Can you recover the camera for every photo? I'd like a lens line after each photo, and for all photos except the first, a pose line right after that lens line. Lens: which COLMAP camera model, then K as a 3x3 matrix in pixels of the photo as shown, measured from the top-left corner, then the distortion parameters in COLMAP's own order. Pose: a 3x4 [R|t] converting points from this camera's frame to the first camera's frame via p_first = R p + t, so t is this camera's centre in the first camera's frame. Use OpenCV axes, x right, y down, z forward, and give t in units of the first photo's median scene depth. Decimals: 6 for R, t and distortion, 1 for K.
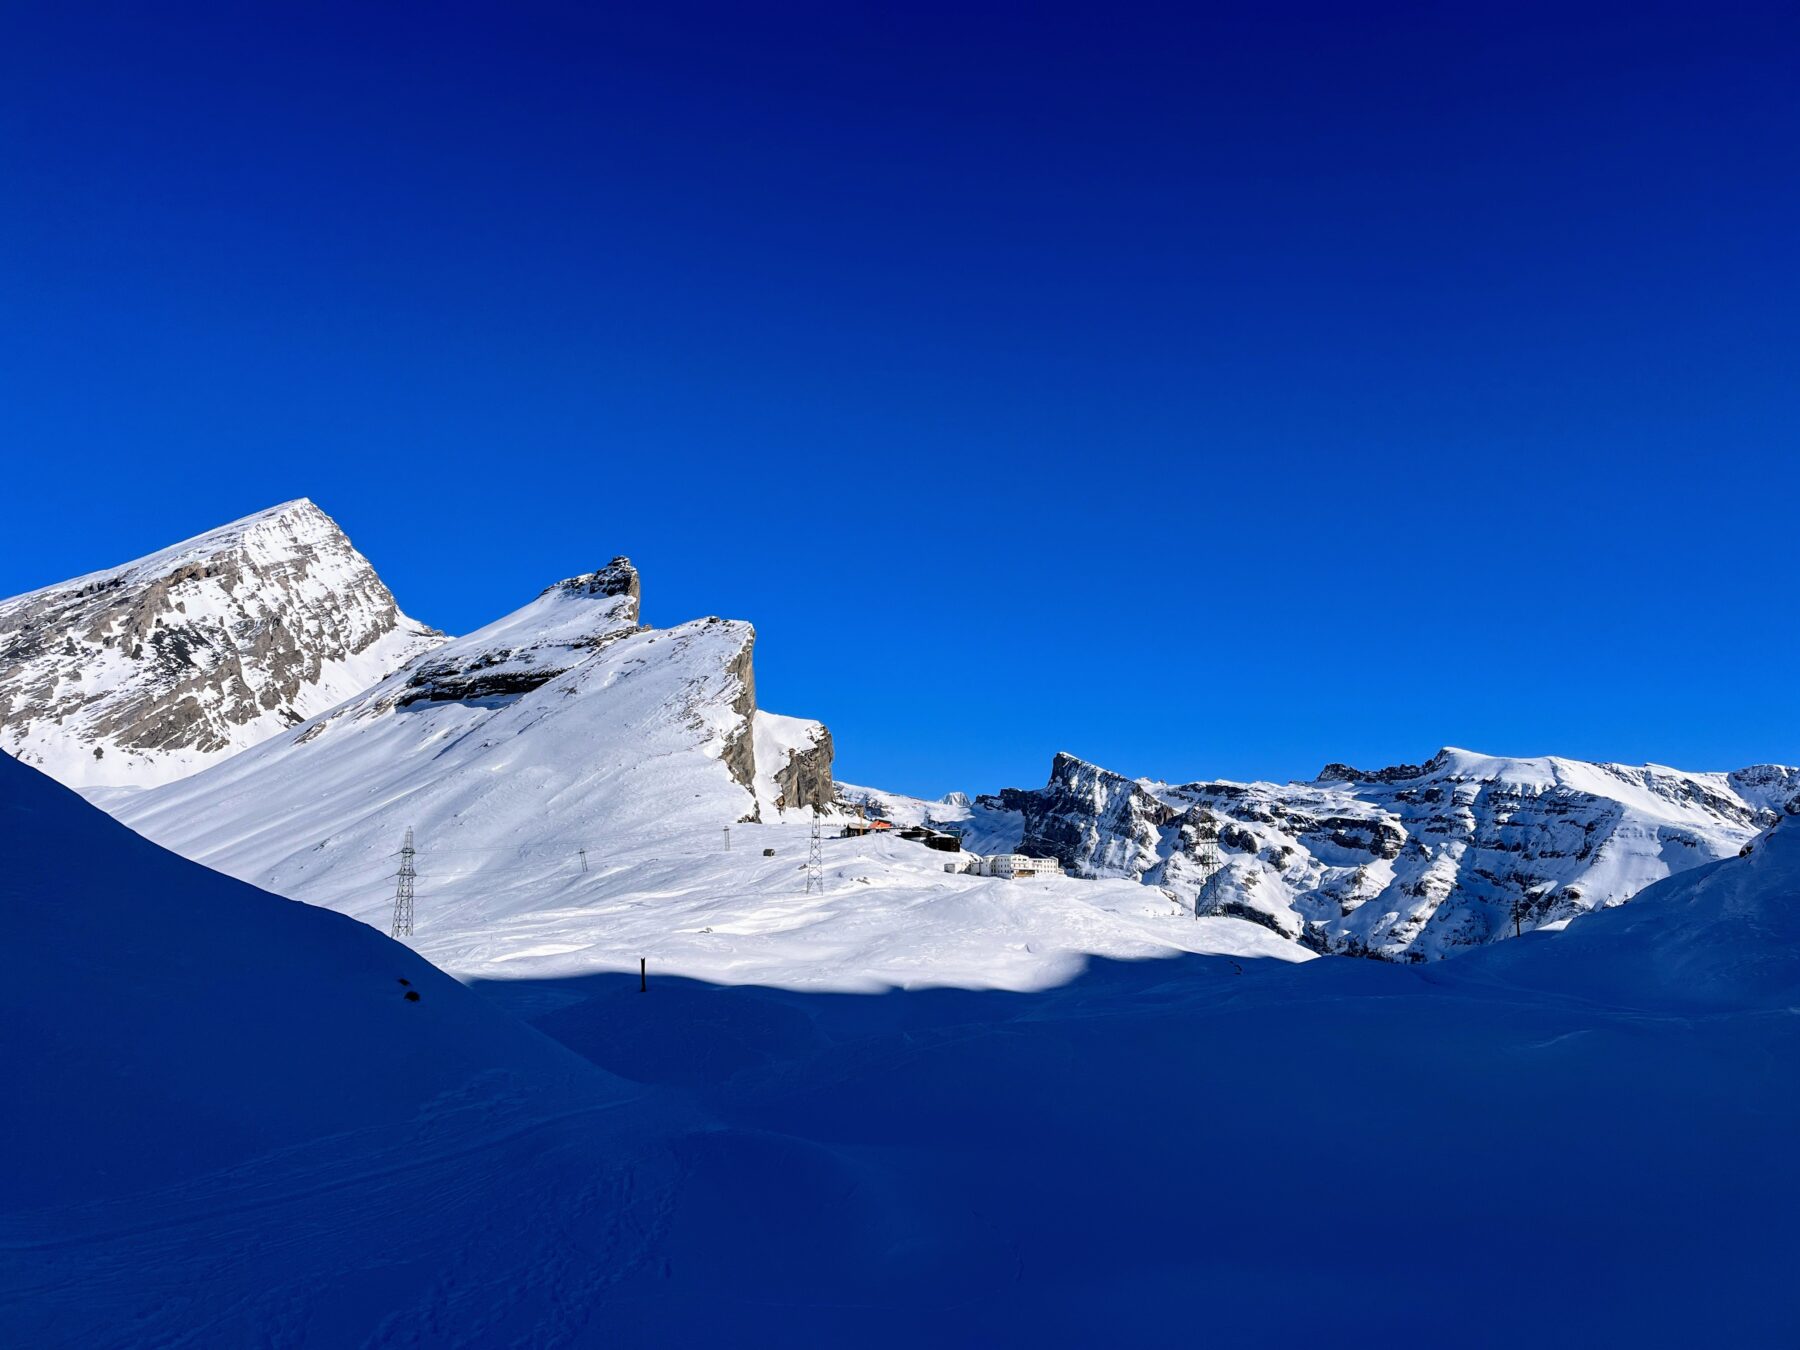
lens RADIAL K [[1279.2, 0, 901.7], [0, 1279.2, 701.2], [0, 0, 1]] dist [0.067214, -0.098159]
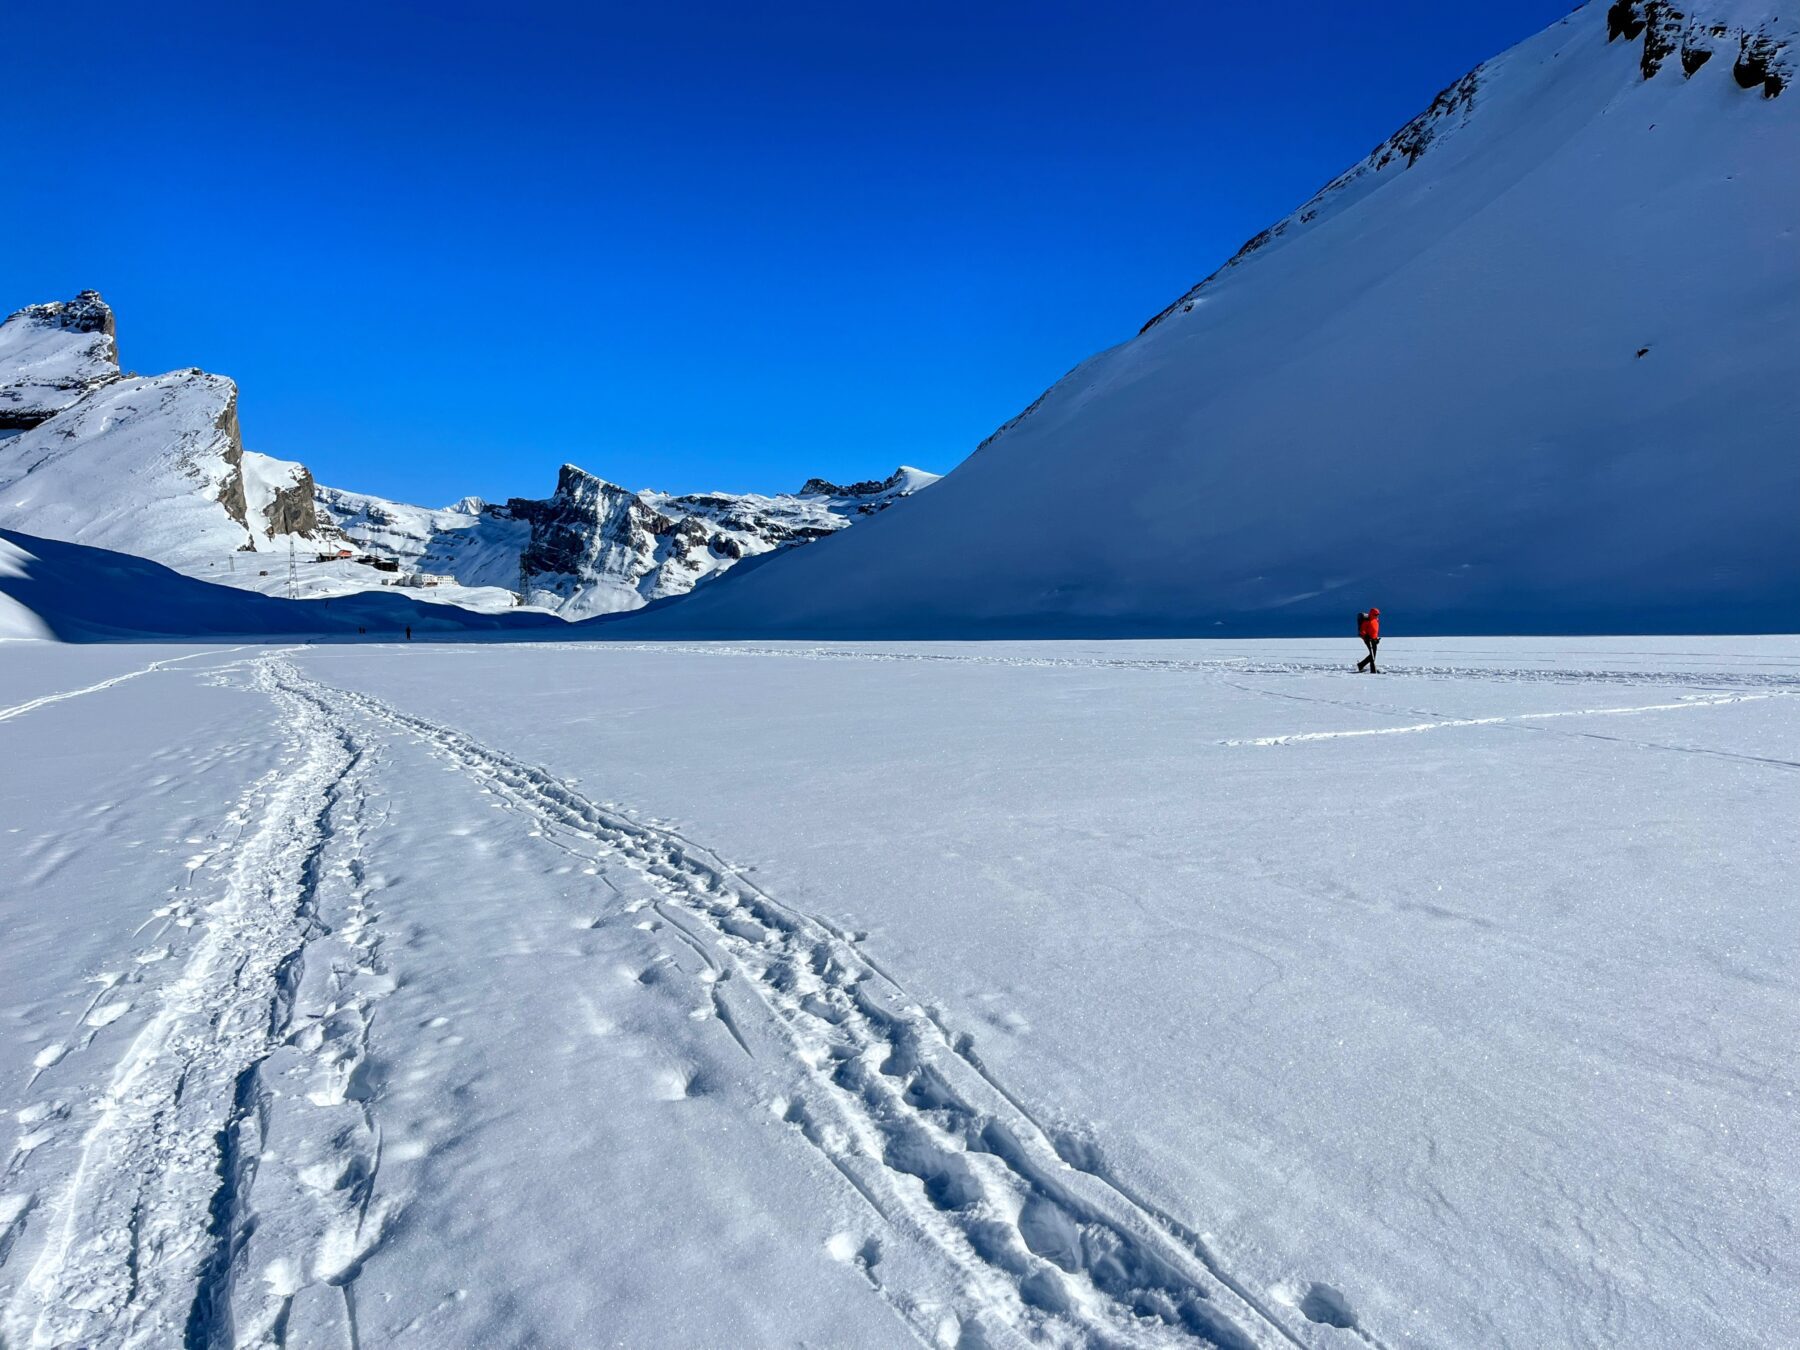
lens RADIAL K [[1279.2, 0, 901.7], [0, 1279.2, 701.2], [0, 0, 1]] dist [0.067214, -0.098159]
pose [[0.938326, -0.045894, 0.342691, 0.015579], [-0.033771, 0.974246, 0.222944, -0.021109], [-0.344098, -0.220767, 0.912611, -0.145170]]
